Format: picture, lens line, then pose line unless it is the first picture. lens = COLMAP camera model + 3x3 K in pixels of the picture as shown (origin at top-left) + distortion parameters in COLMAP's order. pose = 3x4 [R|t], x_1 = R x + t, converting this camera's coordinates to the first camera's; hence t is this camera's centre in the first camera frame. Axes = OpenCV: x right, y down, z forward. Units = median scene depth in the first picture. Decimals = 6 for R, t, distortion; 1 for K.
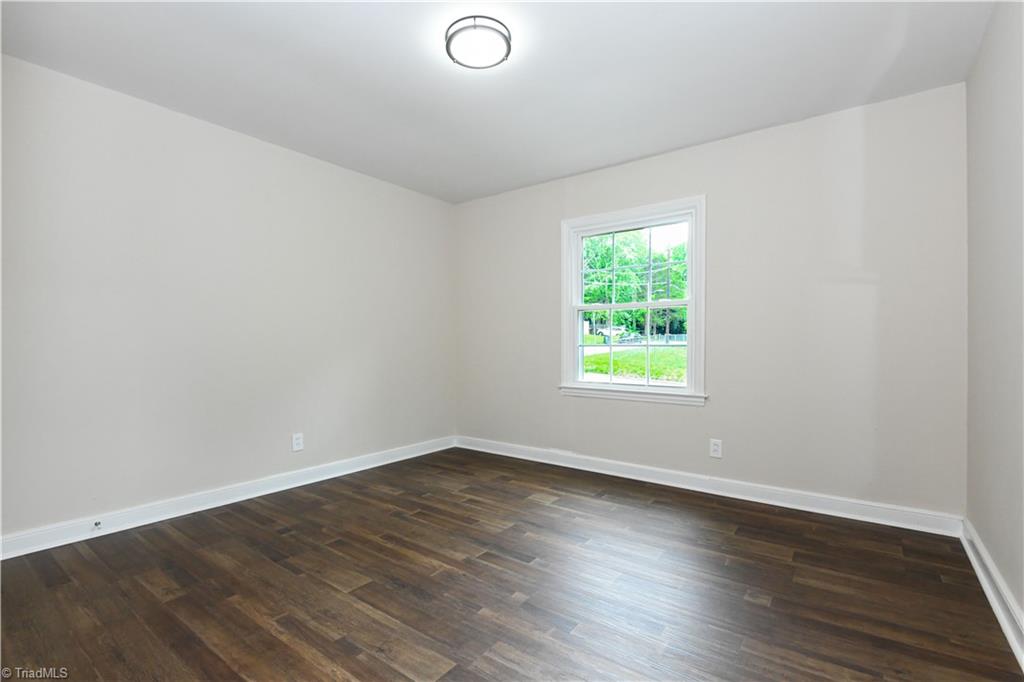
lens RADIAL K [[473.9, 0, 514.5], [0, 473.9, 341.2], [0, 0, 1]] dist [0.027903, -0.030023]
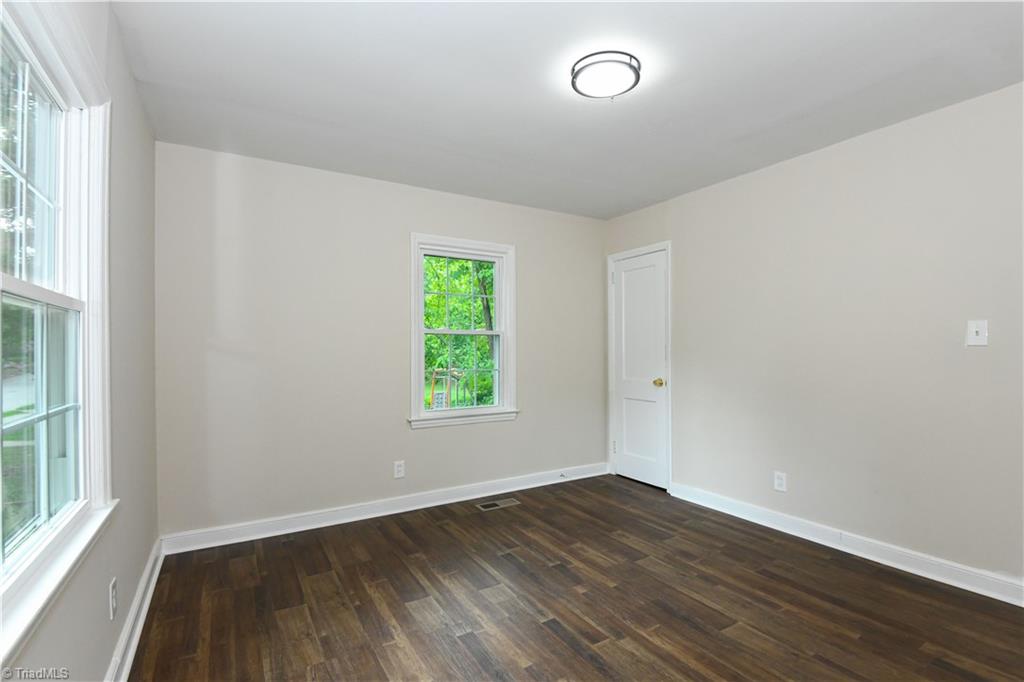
lens RADIAL K [[473.9, 0, 514.5], [0, 473.9, 341.2], [0, 0, 1]] dist [0.027903, -0.030023]
pose [[-0.927872, 0.008518, 0.372800, -0.251173], [-0.000397, 0.999716, -0.023829, -0.059833], [-0.372897, -0.022258, -0.927606, 1.895013]]
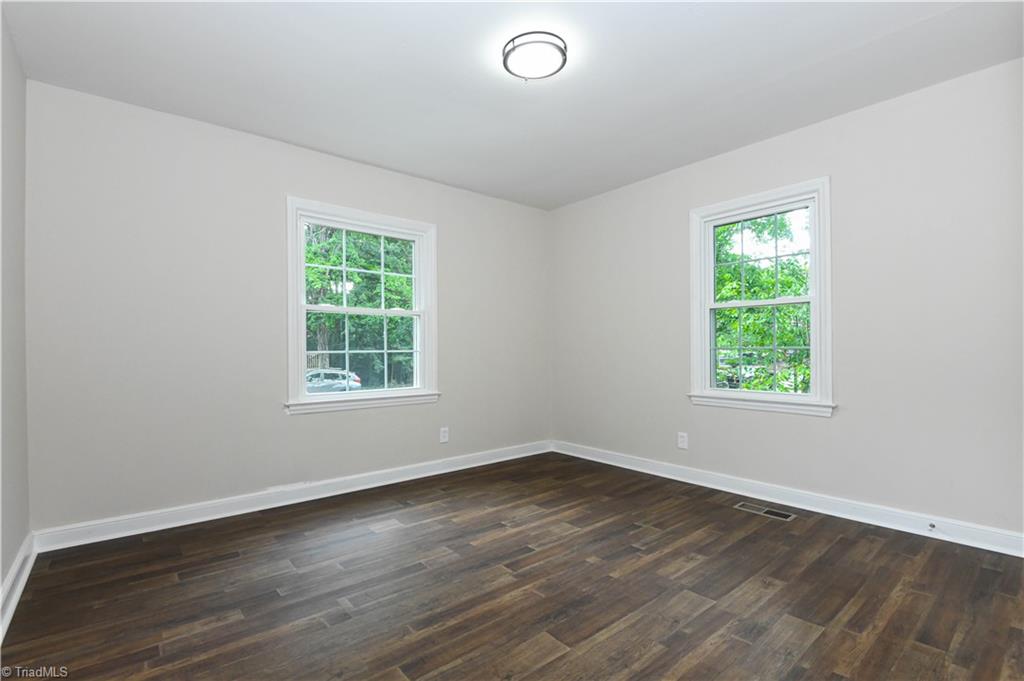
lens RADIAL K [[473.9, 0, 514.5], [0, 473.9, 340.7], [0, 0, 1]] dist [0.027903, -0.030023]
pose [[0.227541, 0.012782, 0.973685, -1.040475], [0.000437, 0.999912, -0.013228, -0.001056], [-0.973768, 0.003435, 0.227516, 0.786580]]
